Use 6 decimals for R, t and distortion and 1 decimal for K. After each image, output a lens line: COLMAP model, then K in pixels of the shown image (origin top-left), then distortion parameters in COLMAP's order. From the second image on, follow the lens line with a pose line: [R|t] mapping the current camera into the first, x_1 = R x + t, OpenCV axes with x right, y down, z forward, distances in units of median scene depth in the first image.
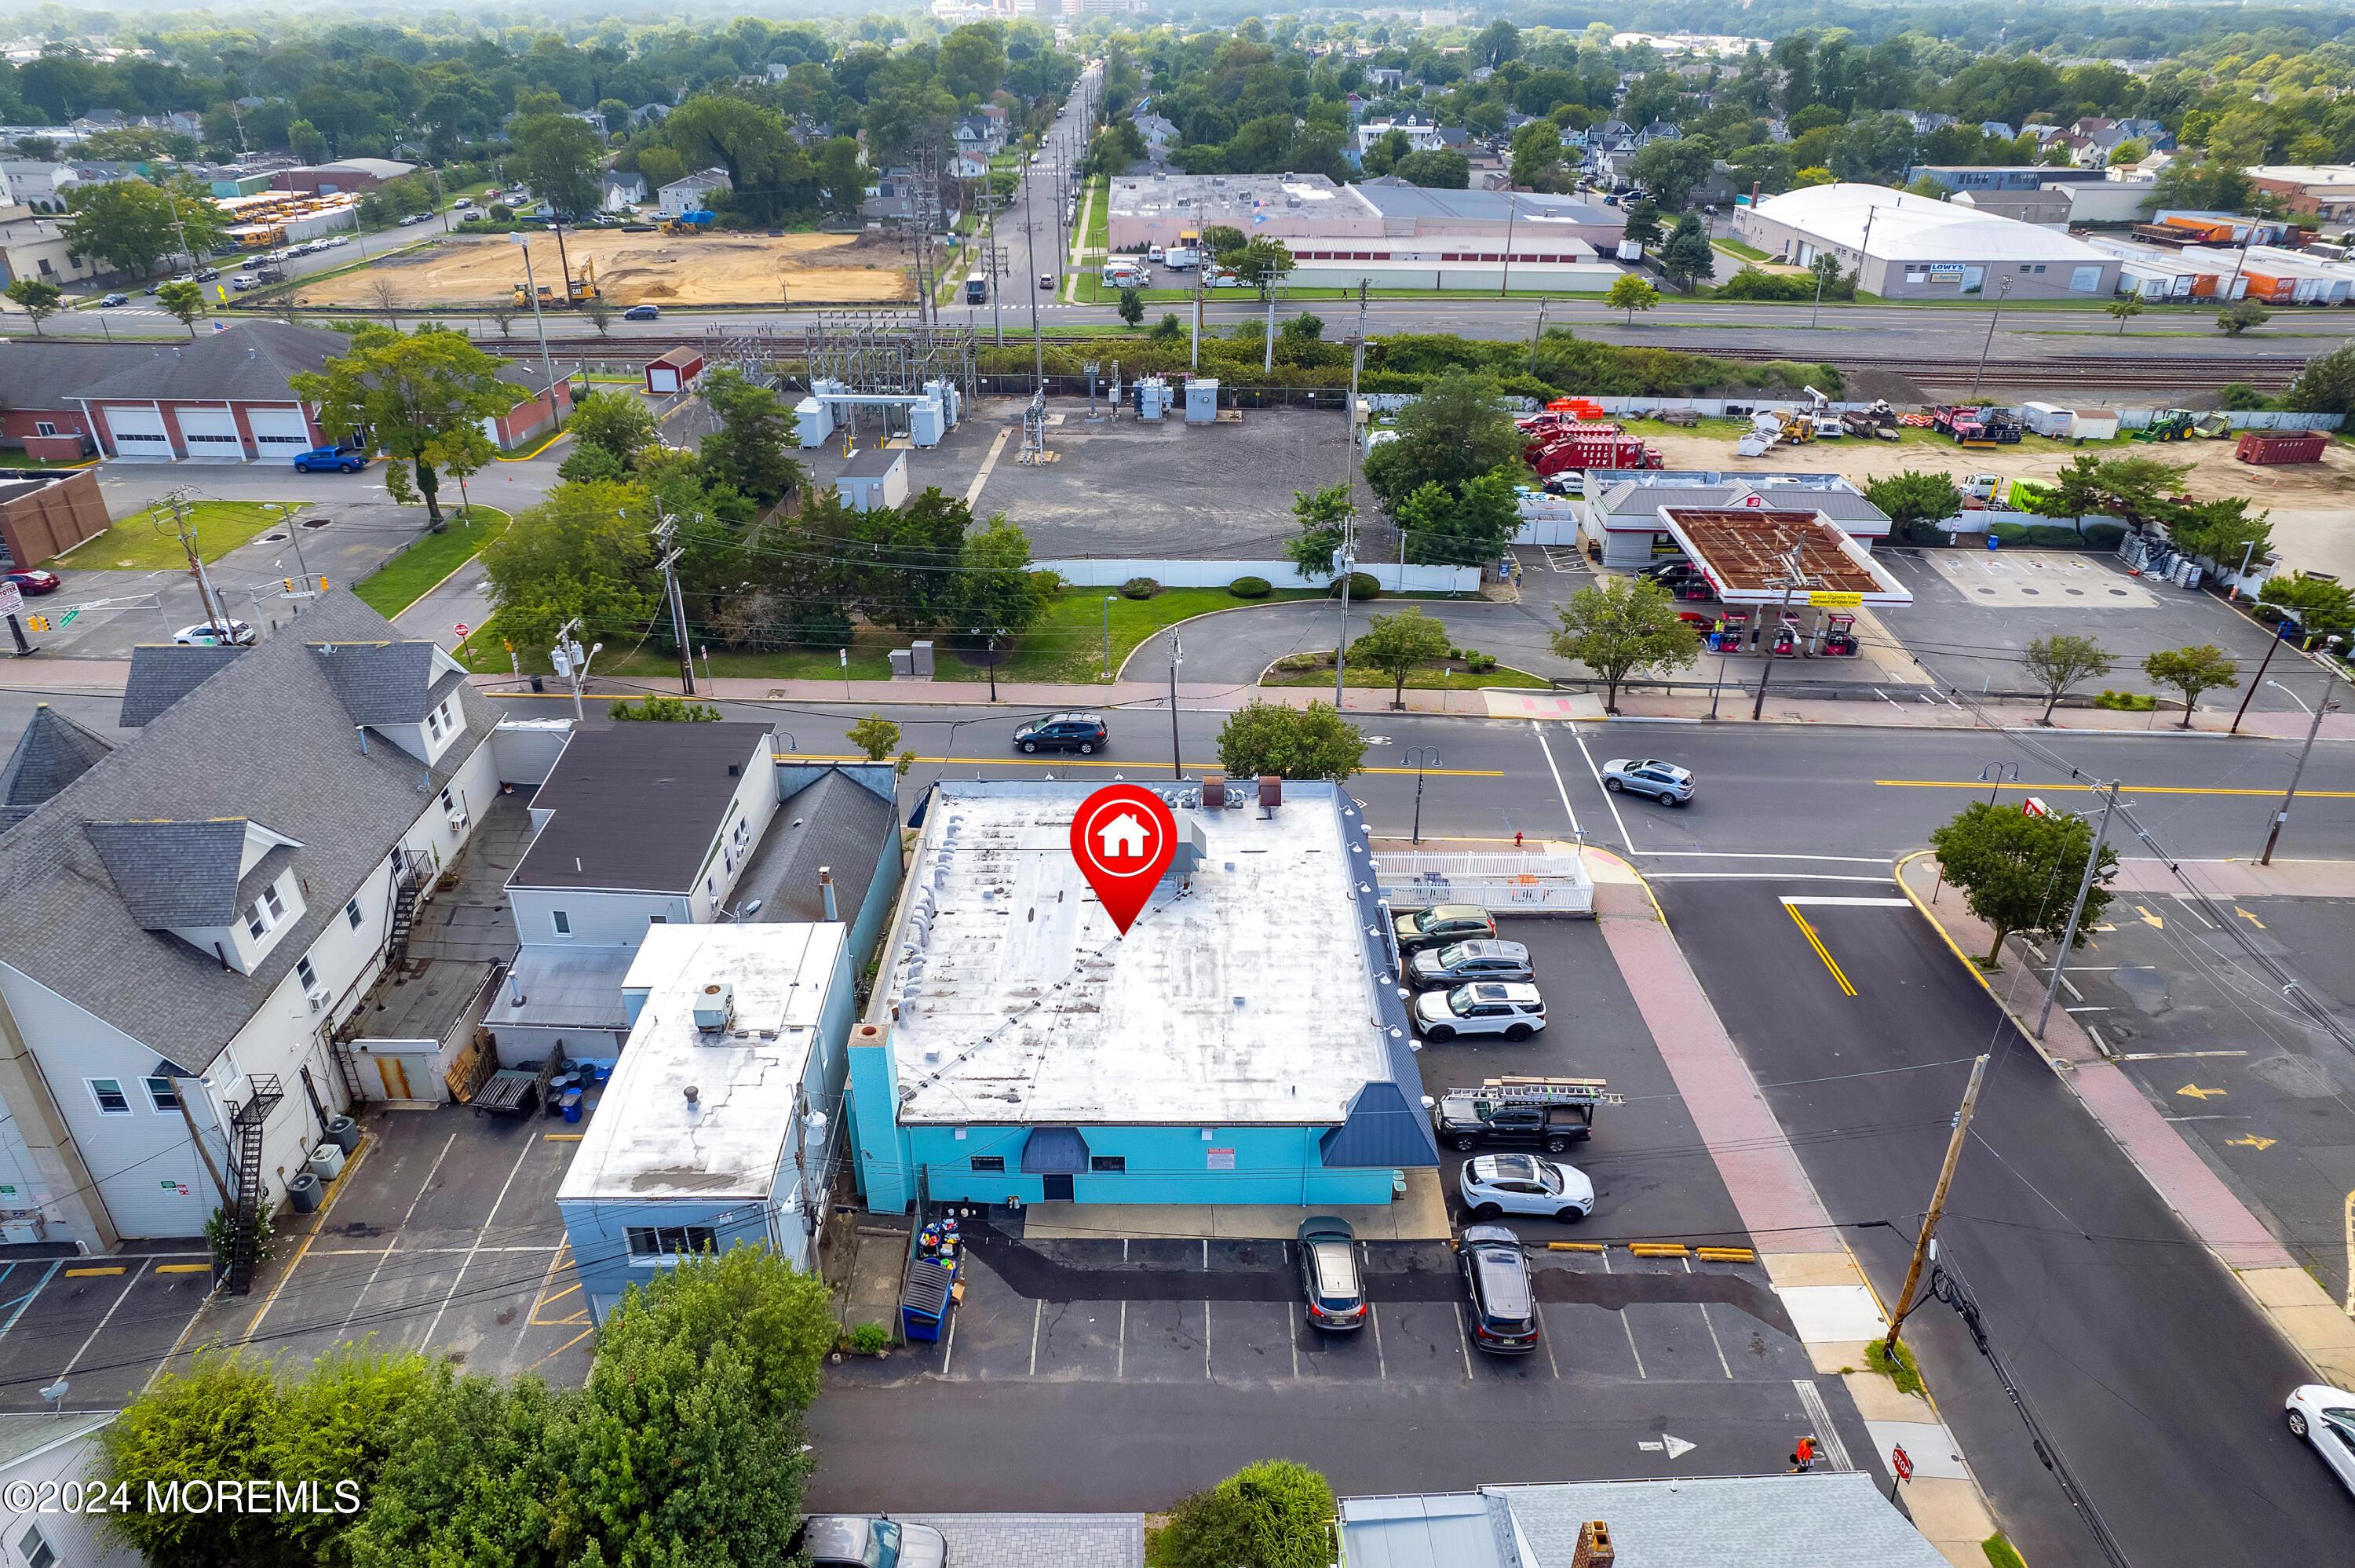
lens RADIAL K [[1496.5, 0, 1178.5], [0, 1496.5, 808.2], [0, 0, 1]] dist [-0.071342, 0.065592]
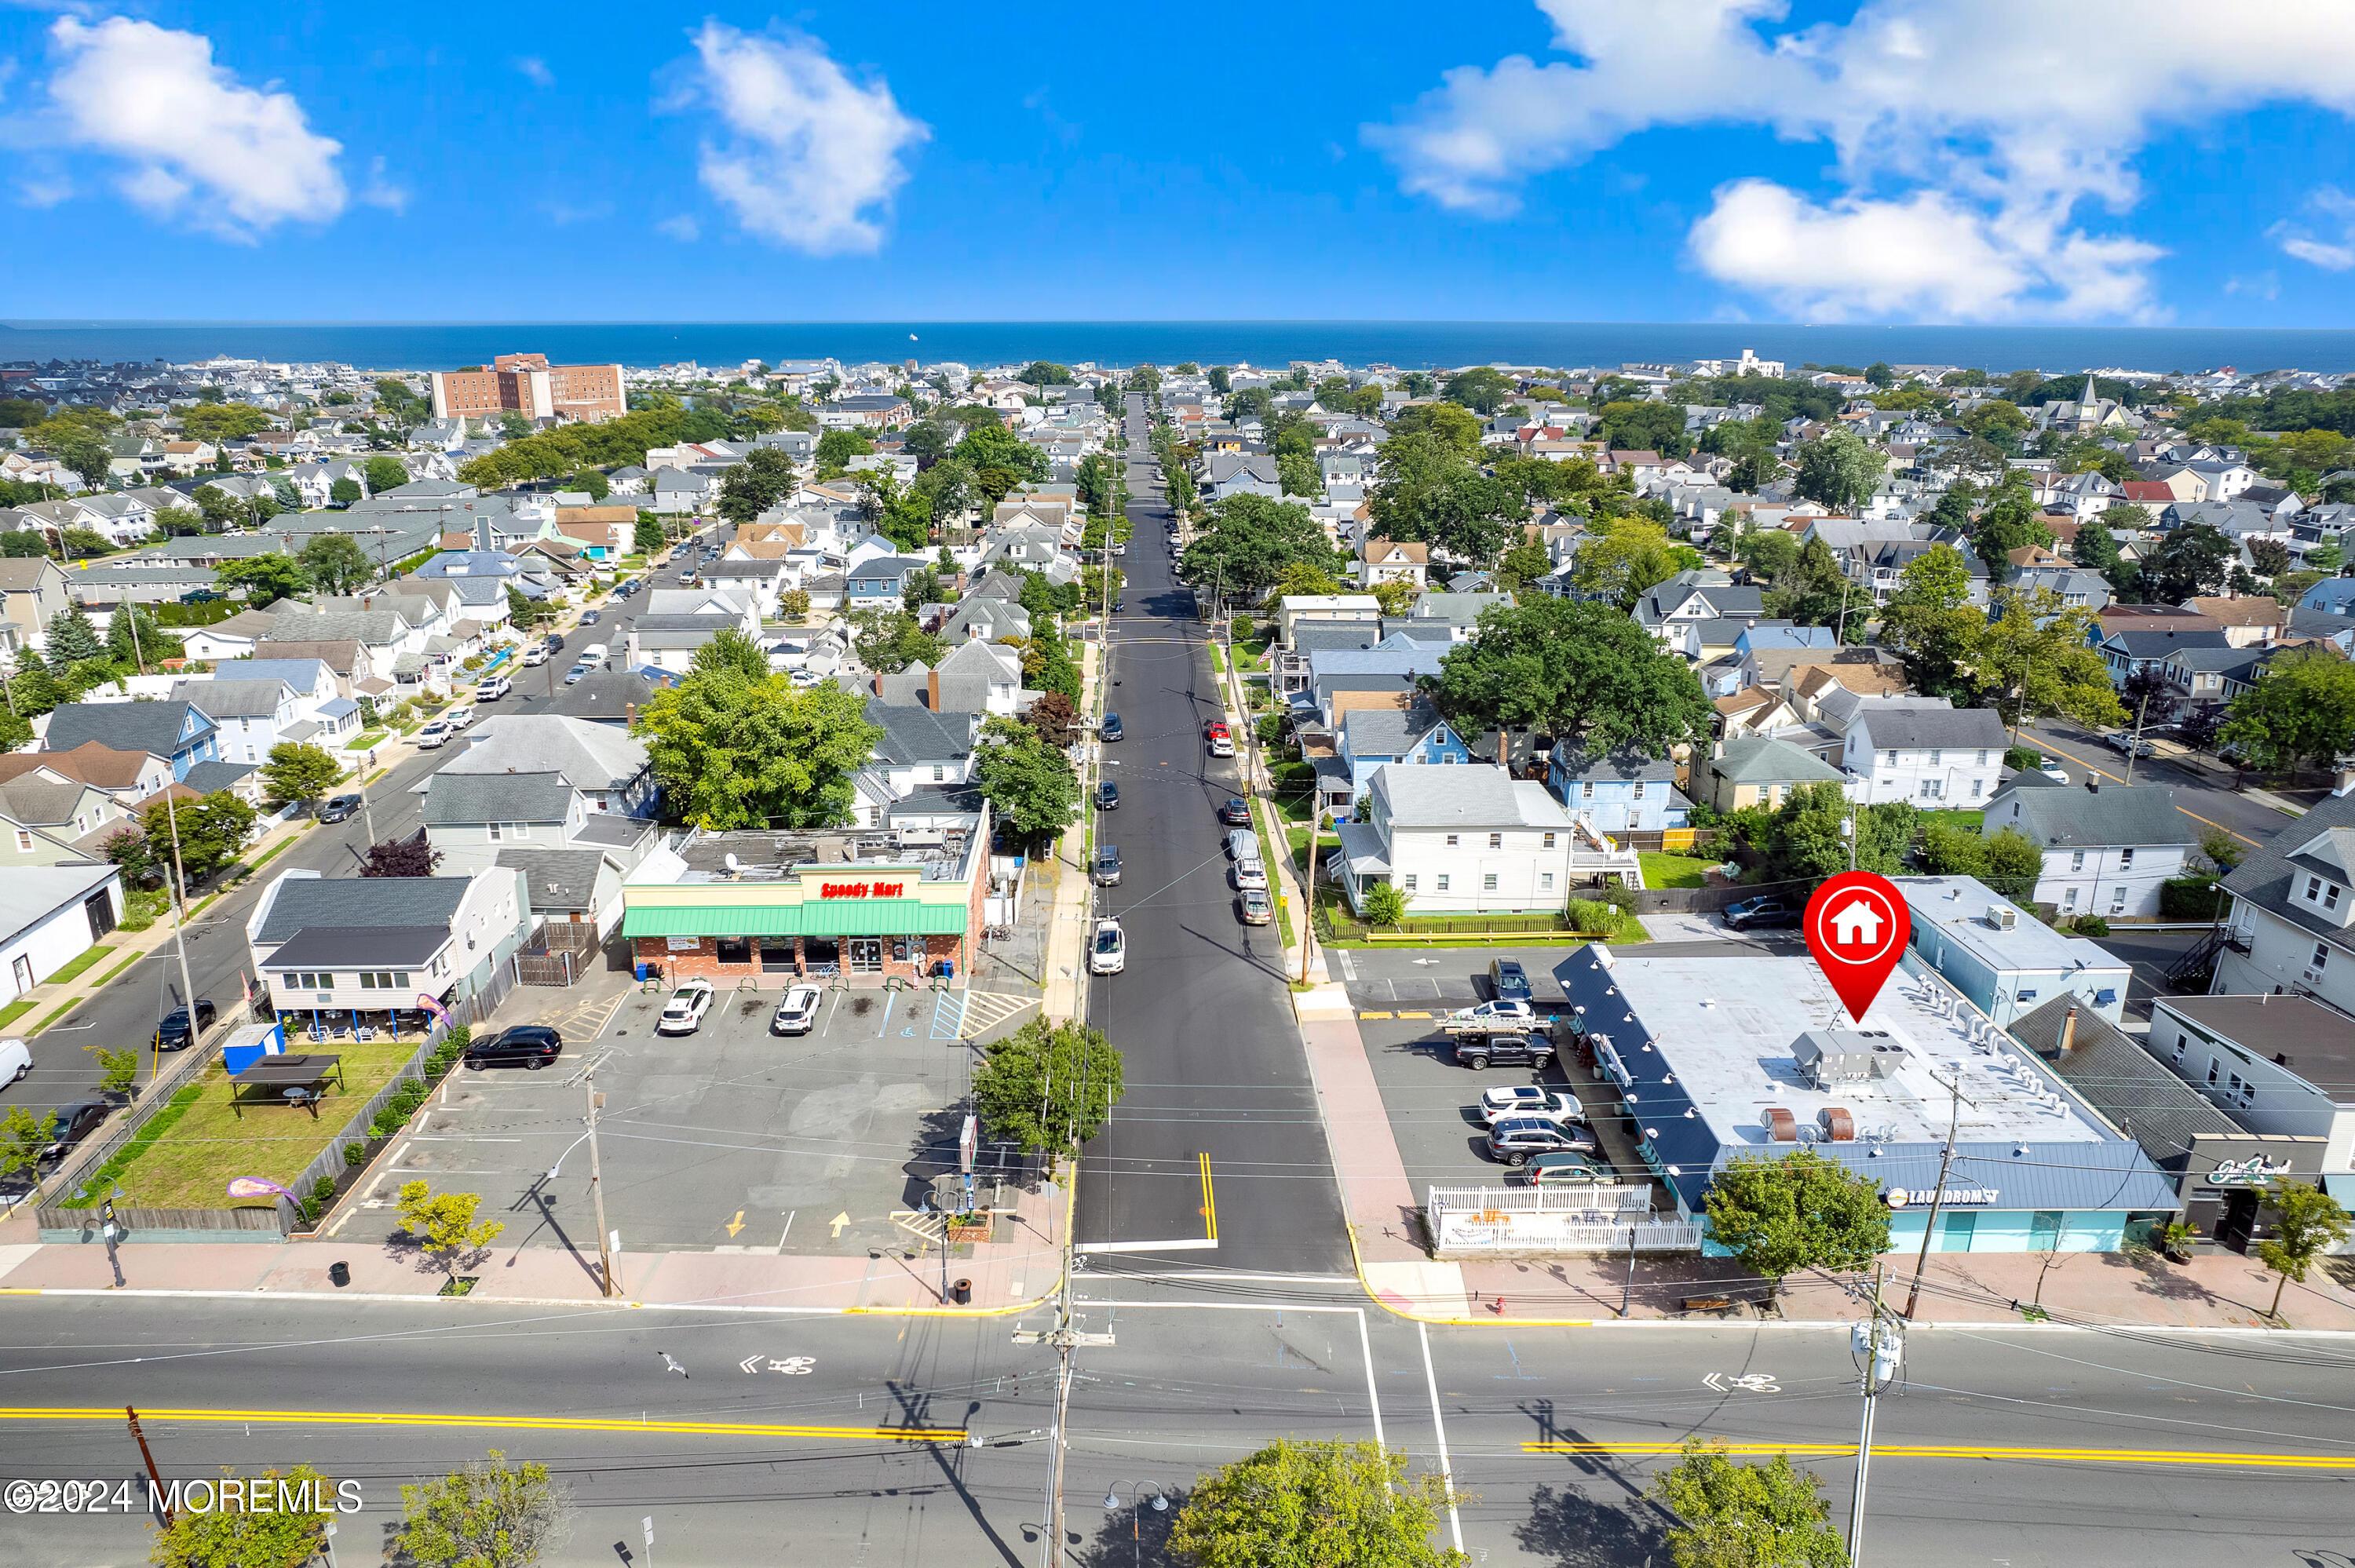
lens RADIAL K [[1519.0, 0, 1177.5], [0, 1519.0, 784.0], [0, 0, 1]] dist [-0.080790, 0.077871]
pose [[-0.999974, -0.004737, -0.005463, 0.295086], [-0.007222, 0.690862, 0.722951, -0.557535], [0.000350, 0.722971, -0.690878, 0.976516]]
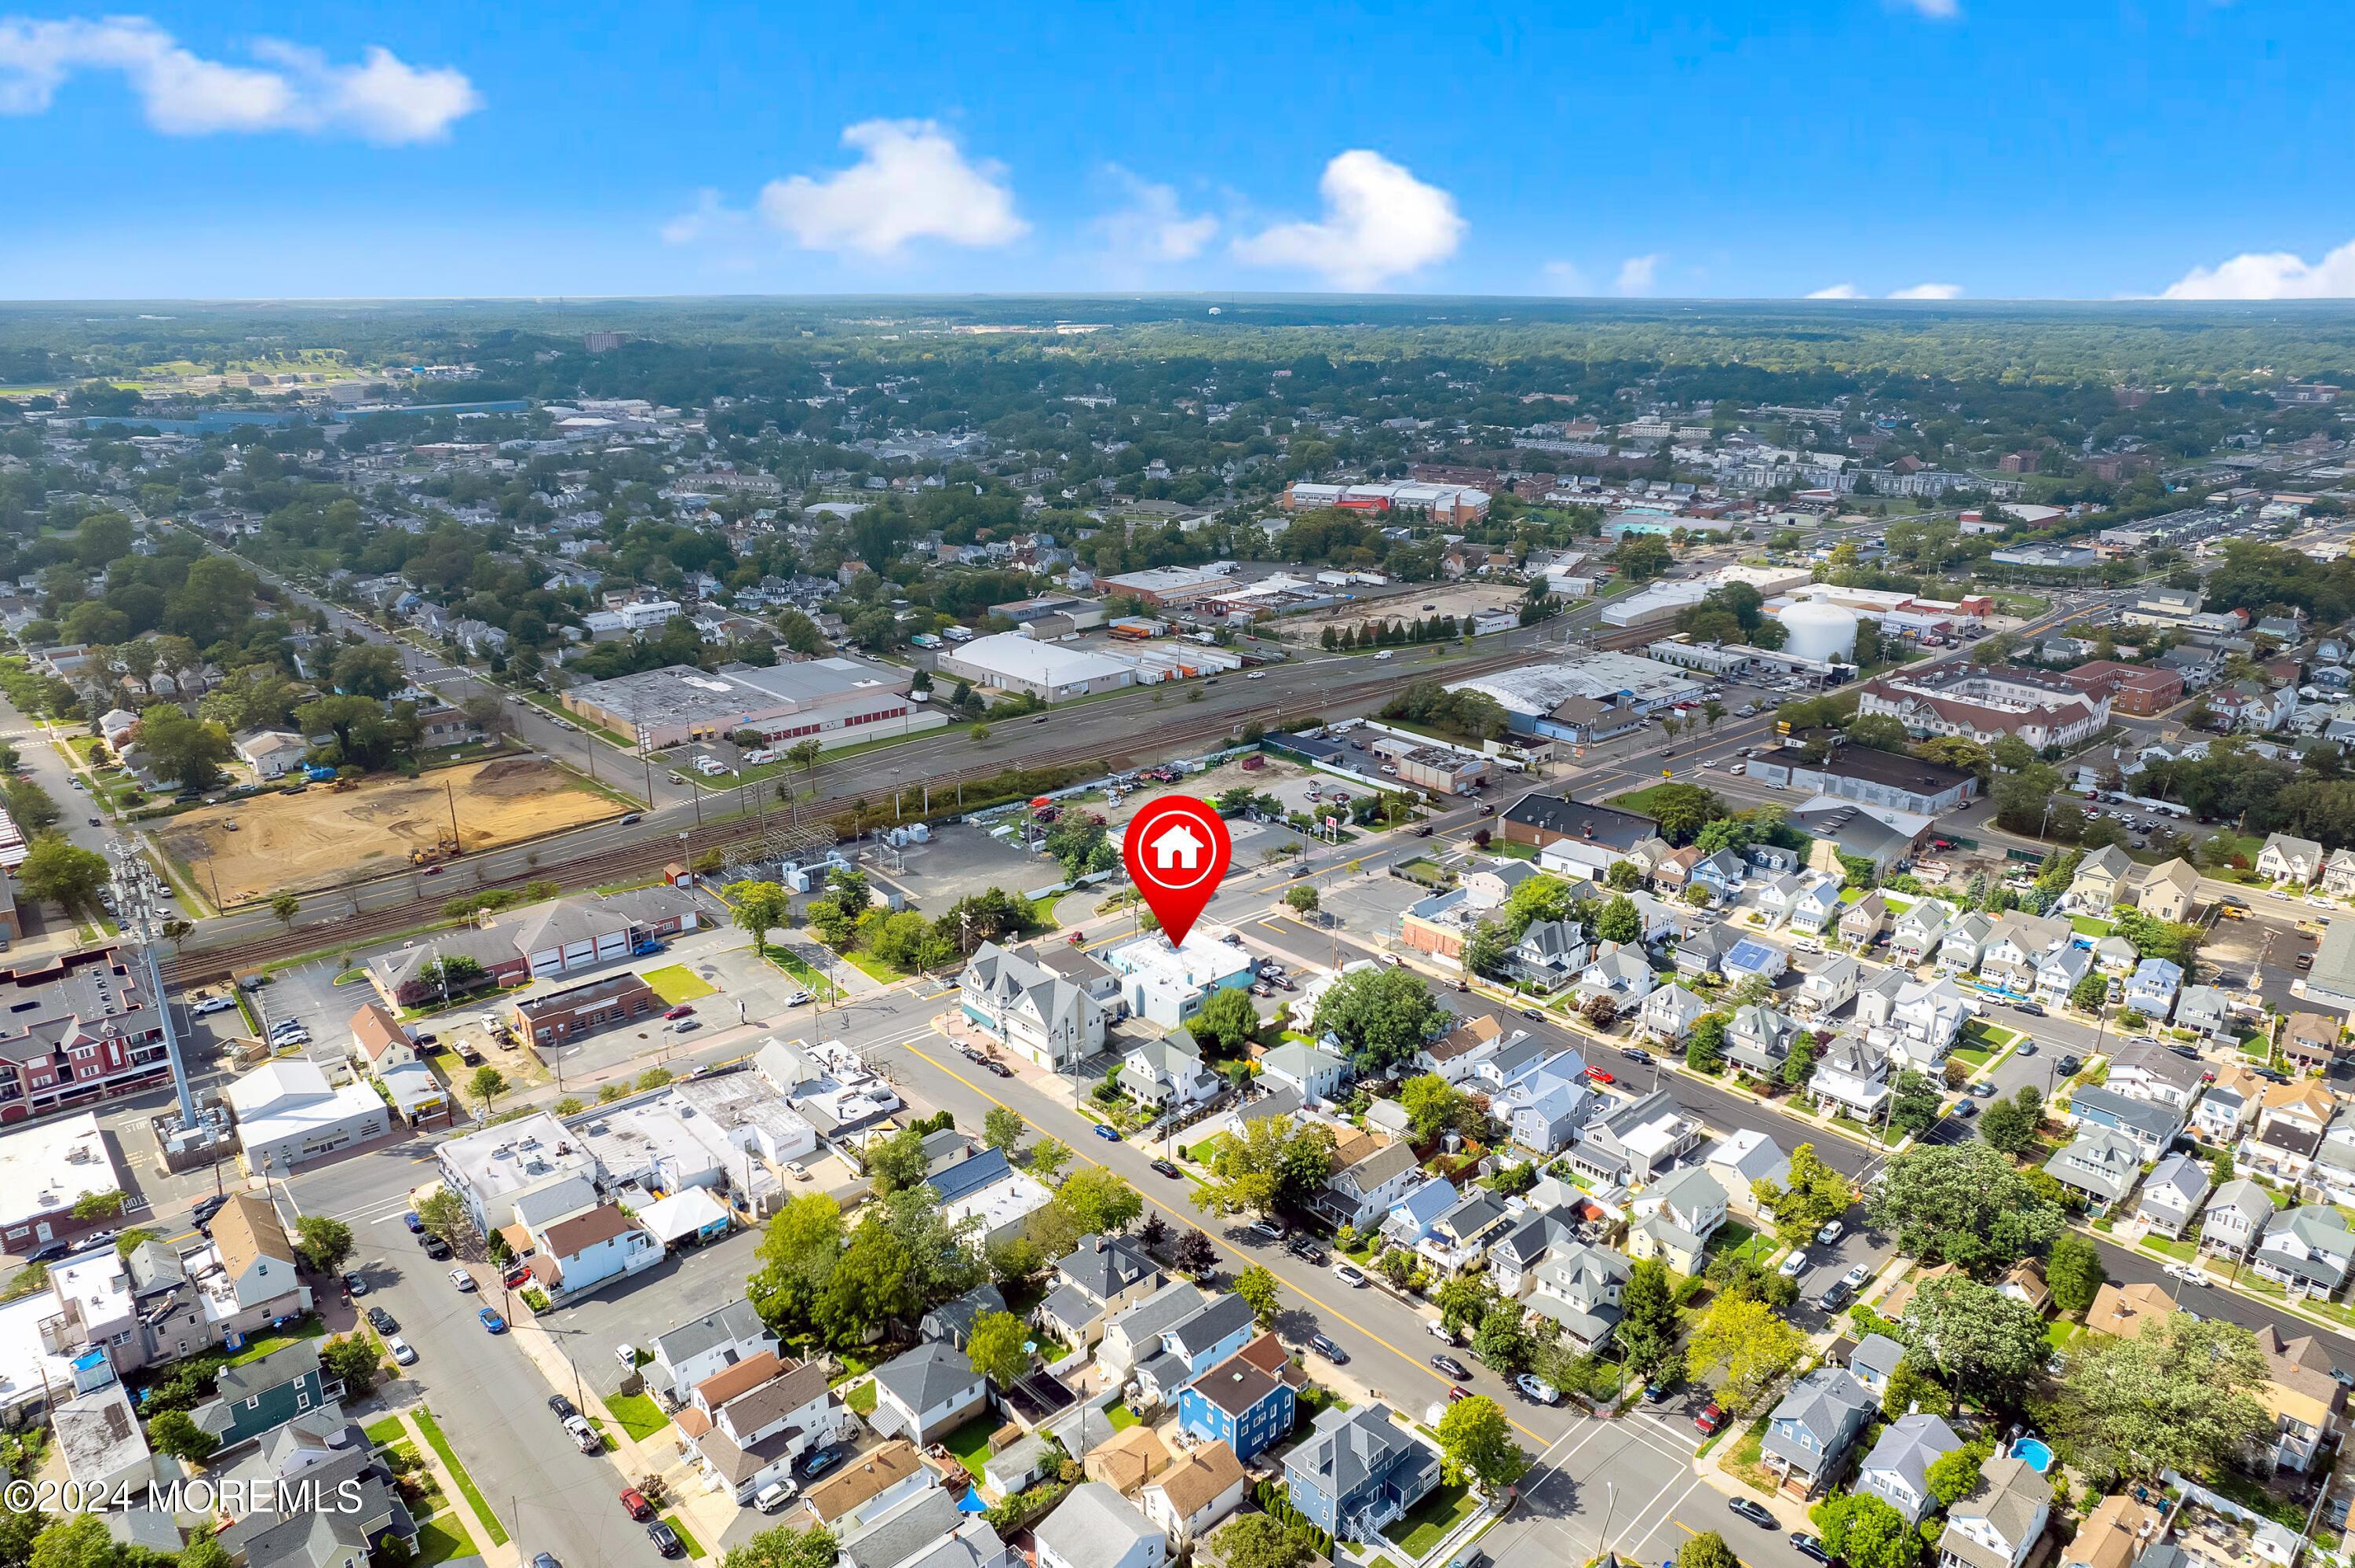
lens RADIAL K [[1496.5, 0, 1178.5], [0, 1496.5, 808.2], [0, 0, 1]] dist [-0.071342, 0.065592]
pose [[0.746413, -0.220067, 0.628043, -1.676884], [0.322731, 0.945038, -0.052415, -0.069161], [-0.581990, 0.241812, 0.776411, -1.613227]]
